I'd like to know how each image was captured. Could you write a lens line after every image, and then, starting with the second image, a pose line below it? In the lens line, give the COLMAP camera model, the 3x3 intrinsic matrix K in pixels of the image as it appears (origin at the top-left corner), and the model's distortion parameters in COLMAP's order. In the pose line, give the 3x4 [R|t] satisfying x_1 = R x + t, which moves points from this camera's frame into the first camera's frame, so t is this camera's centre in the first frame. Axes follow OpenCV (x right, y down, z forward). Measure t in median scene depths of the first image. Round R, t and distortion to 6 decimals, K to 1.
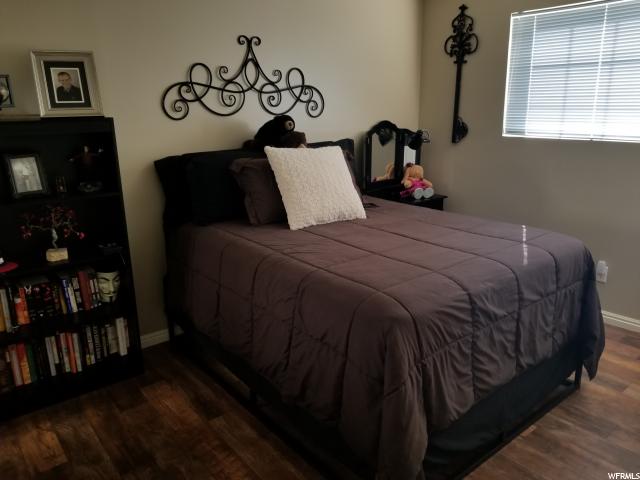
lens RADIAL K [[502.7, 0, 319.5], [0, 502.7, 241.6], [0, 0, 1]] dist [-0.006732, -0.013825]
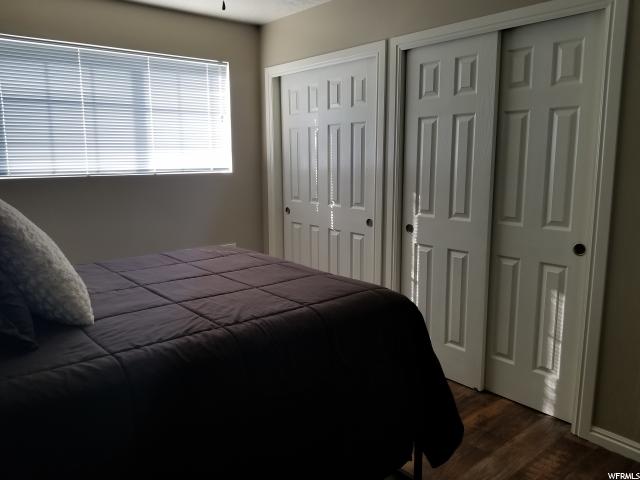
lens RADIAL K [[502.7, 0, 319.1], [0, 502.7, 238.7], [0, 0, 1]] dist [-0.006732, -0.013825]
pose [[-0.035382, -0.150073, 0.988042, -0.518731], [0.267363, 0.951202, 0.154051, -0.114210], [-0.962946, 0.269616, 0.006469, 0.580140]]
